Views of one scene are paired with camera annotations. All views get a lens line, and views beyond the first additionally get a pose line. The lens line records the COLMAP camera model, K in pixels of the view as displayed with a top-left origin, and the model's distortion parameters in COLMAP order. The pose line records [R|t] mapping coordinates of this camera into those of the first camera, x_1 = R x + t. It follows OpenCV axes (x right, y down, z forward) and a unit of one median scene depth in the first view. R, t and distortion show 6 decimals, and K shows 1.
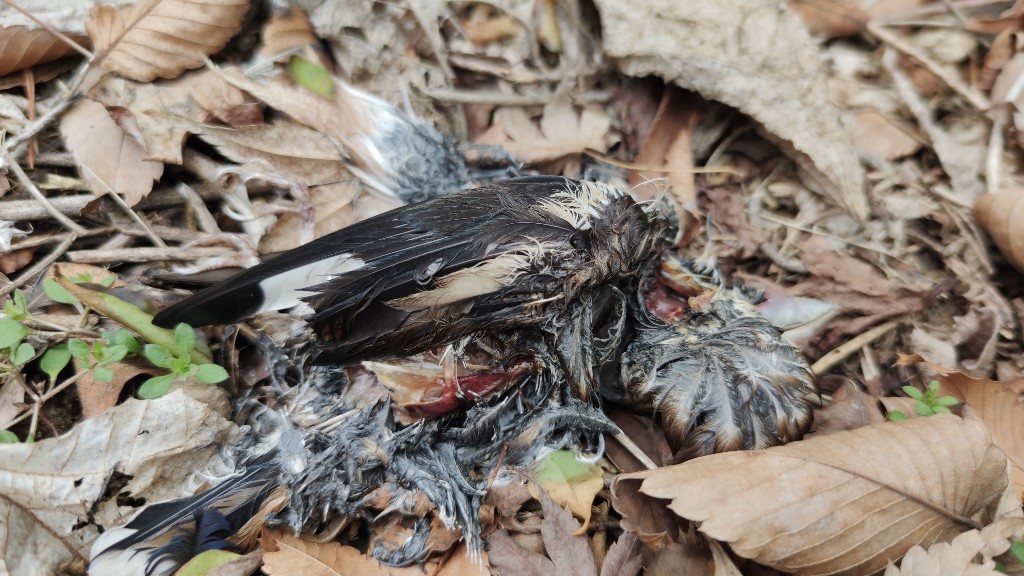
lens RADIAL K [[706.1, 0, 512.0], [0, 706.1, 288.0], [0, 0, 1]] dist [0.049105, -0.072443]
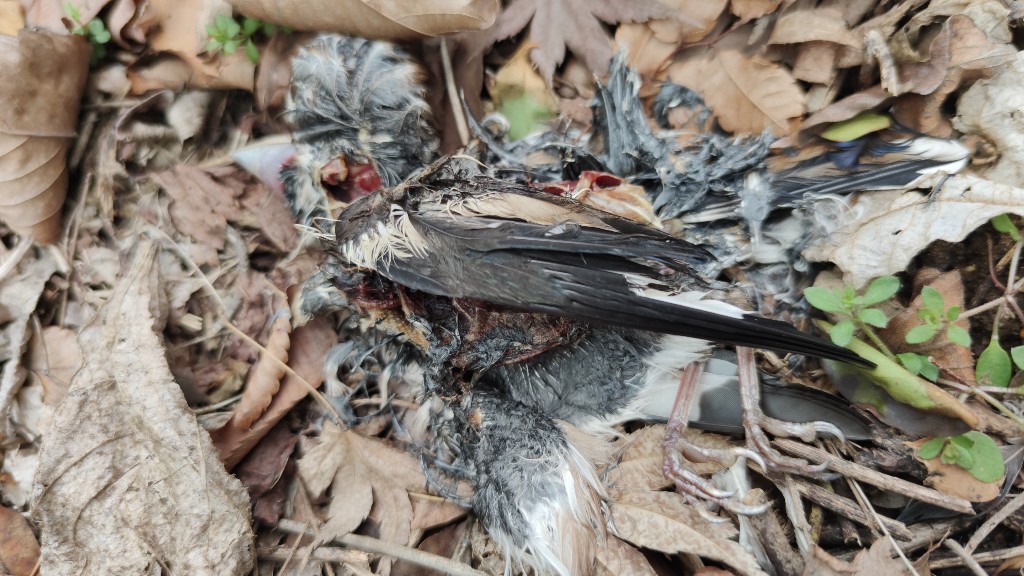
lens RADIAL K [[706.1, 0, 512.0], [0, 706.1, 288.0], [0, 0, 1]] dist [0.049105, -0.072443]
pose [[-0.902774, -0.363953, 0.229209, -0.289752], [0.429311, -0.729929, 0.531880, -0.592706], [-0.026273, 0.578569, 0.815210, 0.261515]]
